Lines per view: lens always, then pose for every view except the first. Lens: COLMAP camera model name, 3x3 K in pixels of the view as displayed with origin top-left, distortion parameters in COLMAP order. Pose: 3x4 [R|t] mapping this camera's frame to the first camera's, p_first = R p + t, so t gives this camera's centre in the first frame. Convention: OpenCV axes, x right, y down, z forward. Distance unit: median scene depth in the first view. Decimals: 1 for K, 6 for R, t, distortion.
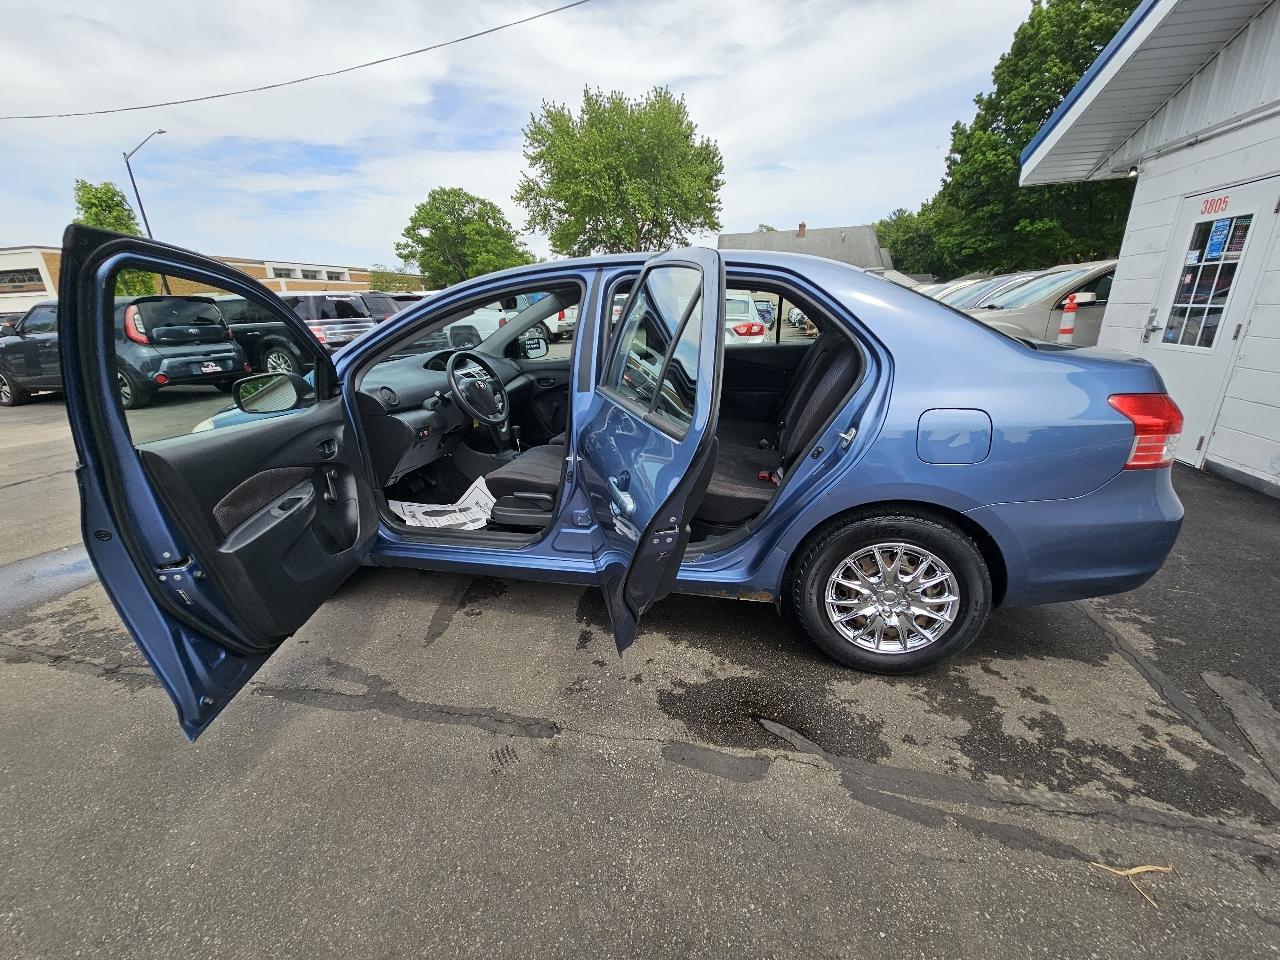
lens RADIAL K [[518.2, 0, 639.3], [0, 518.2, 481.1], [0, 0, 1]] dist [-0.000567, 0.000174]
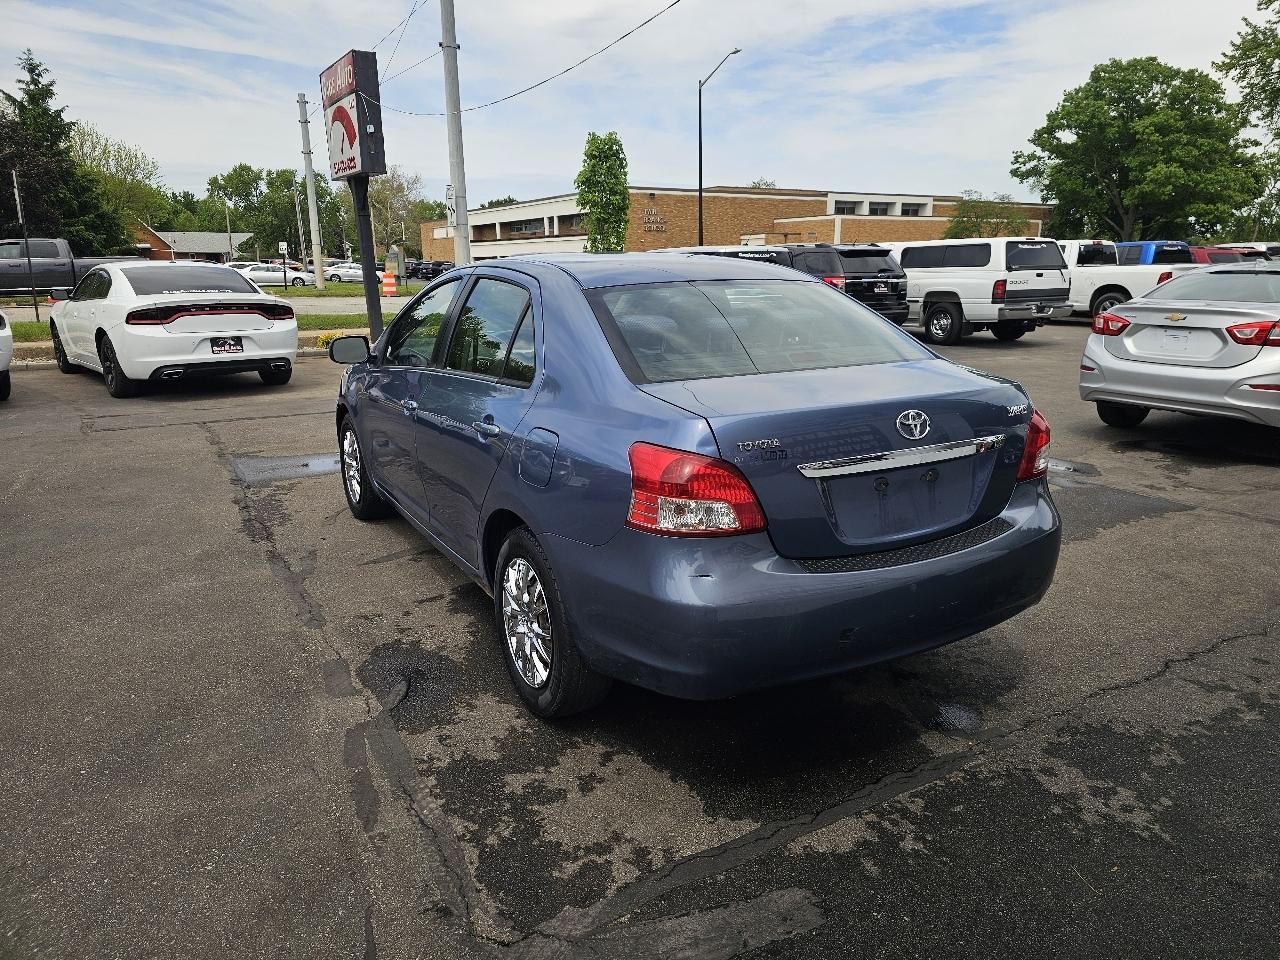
lens RADIAL K [[854.4, 0, 656.2], [0, 854.4, 462.8], [0, 0, 1]] dist [0.053716, -0.045135]
pose [[0.692383, 0.187785, -0.696665, 0.594319], [-0.246443, 0.969021, 0.016270, -0.049004], [0.678138, 0.160423, 0.717212, -0.005385]]
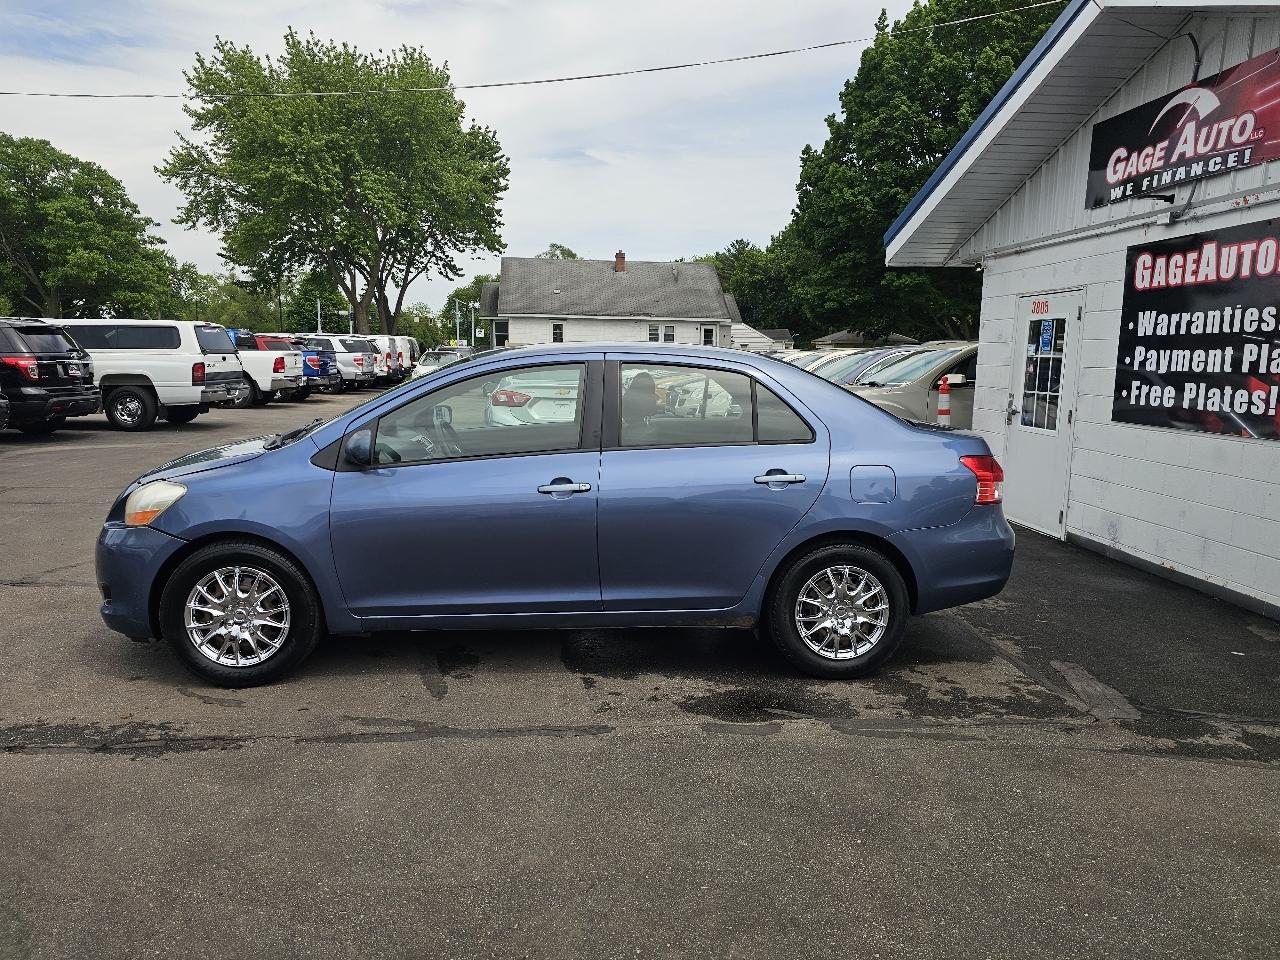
lens RADIAL K [[851.4, 0, 626.8], [0, 851.4, 472.5], [0, 0, 1]] dist [0.058394, -0.047772]
pose [[0.953273, 0.003607, 0.302088, -0.237554], [0.053842, 0.981892, -0.181628, 0.085586], [-0.297273, 0.189406, 0.935818, -0.319087]]
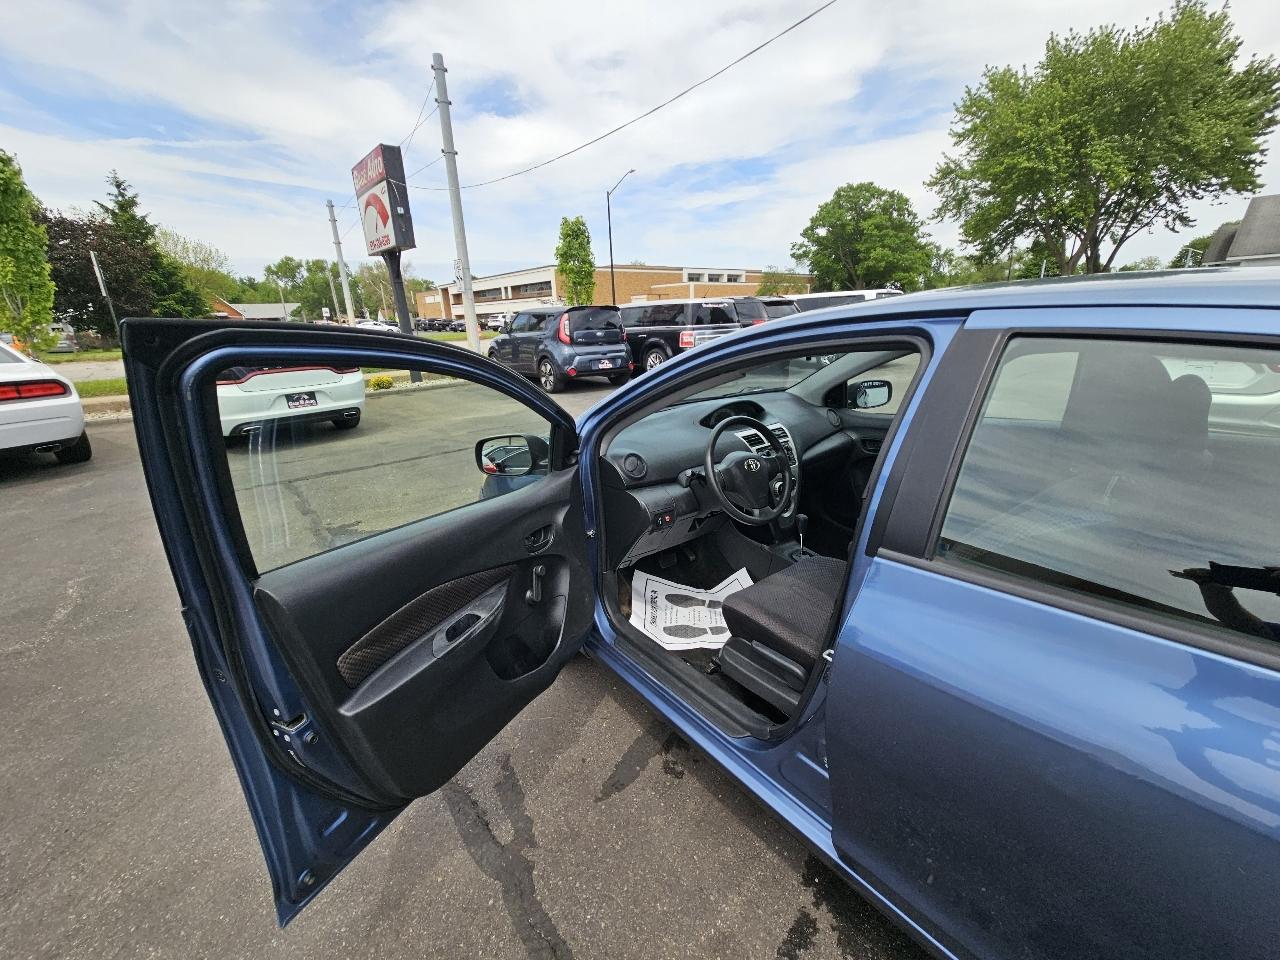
lens RADIAL K [[518.7, 0, 641.2], [0, 518.7, 478.5], [0, 0, 1]] dist [0.000372, -0.001174]
pose [[0.783433, 0.193133, -0.590705, 0.000470], [-0.193126, 0.979086, 0.063978, -0.088084], [0.590707, 0.063958, 0.804348, 0.161236]]
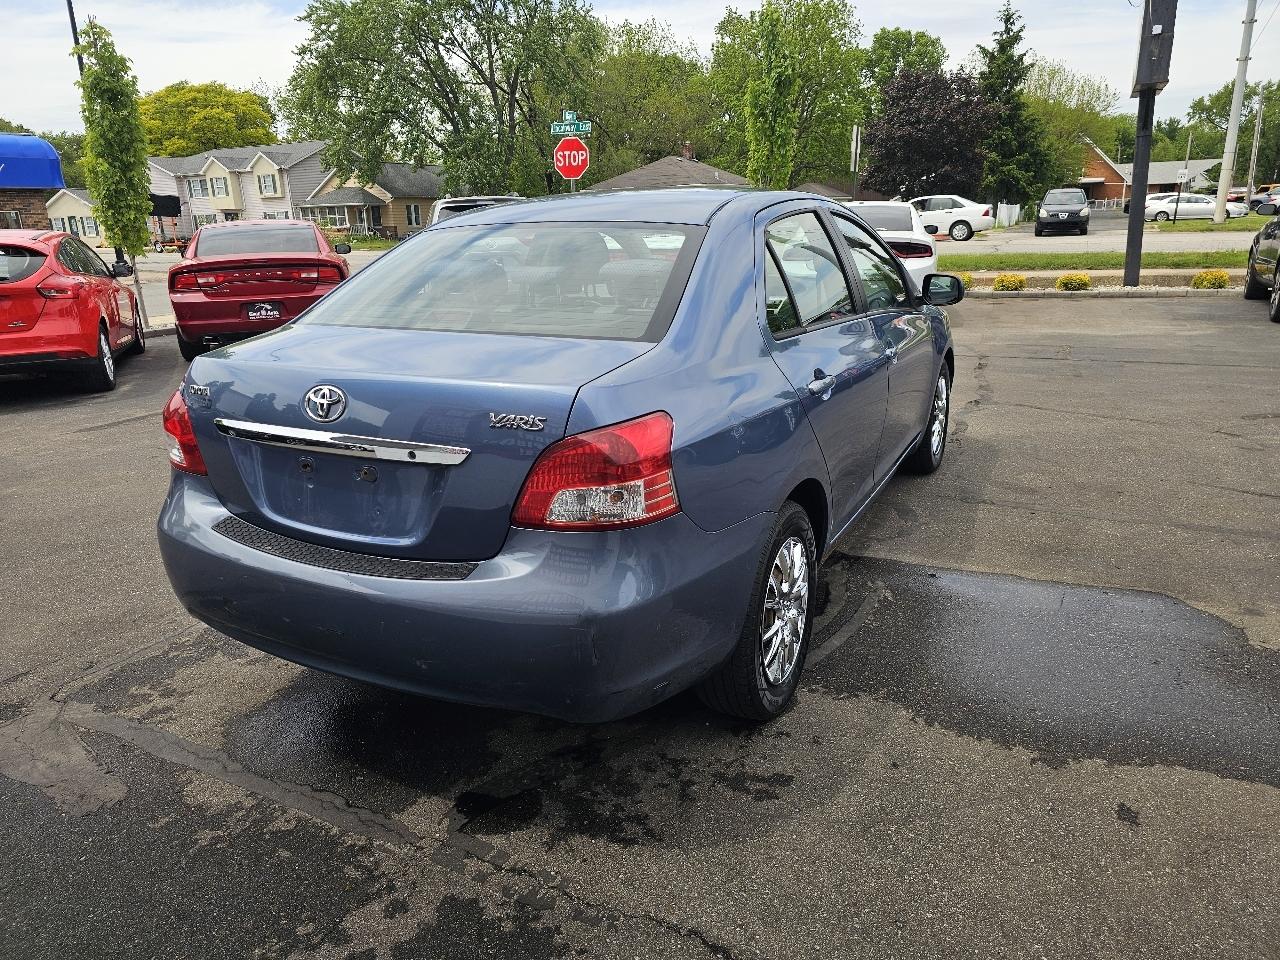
lens RADIAL K [[856.4, 0, 627.2], [0, 856.4, 460.9], [0, 0, 1]] dist [0.060238, -0.054001]
pose [[-0.252228, 0.298858, -0.920362, 0.690754], [-0.273367, 0.890365, 0.364034, -0.249279], [0.928252, 0.343416, -0.142877, 0.608072]]
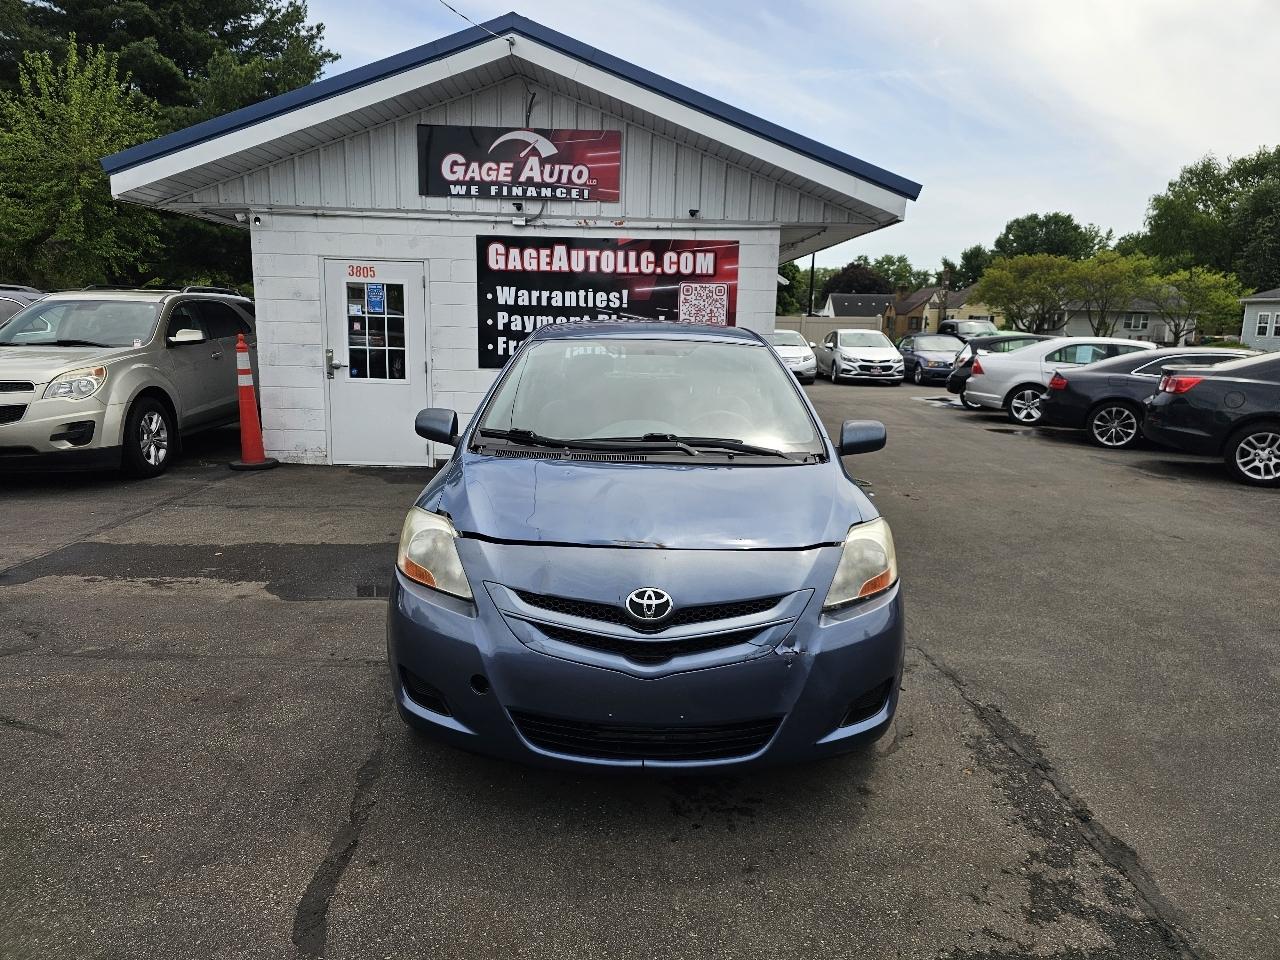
lens RADIAL K [[865.0, 0, 640.0], [0, 865.0, 480.0], [0, 0, 1]] dist [0.053963, -0.053894]
pose [[-0.234164, -0.151534, 0.960315, -0.882104], [0.294422, 0.930339, 0.218596, -0.245824], [-0.926544, 0.333925, -0.173237, 0.688420]]
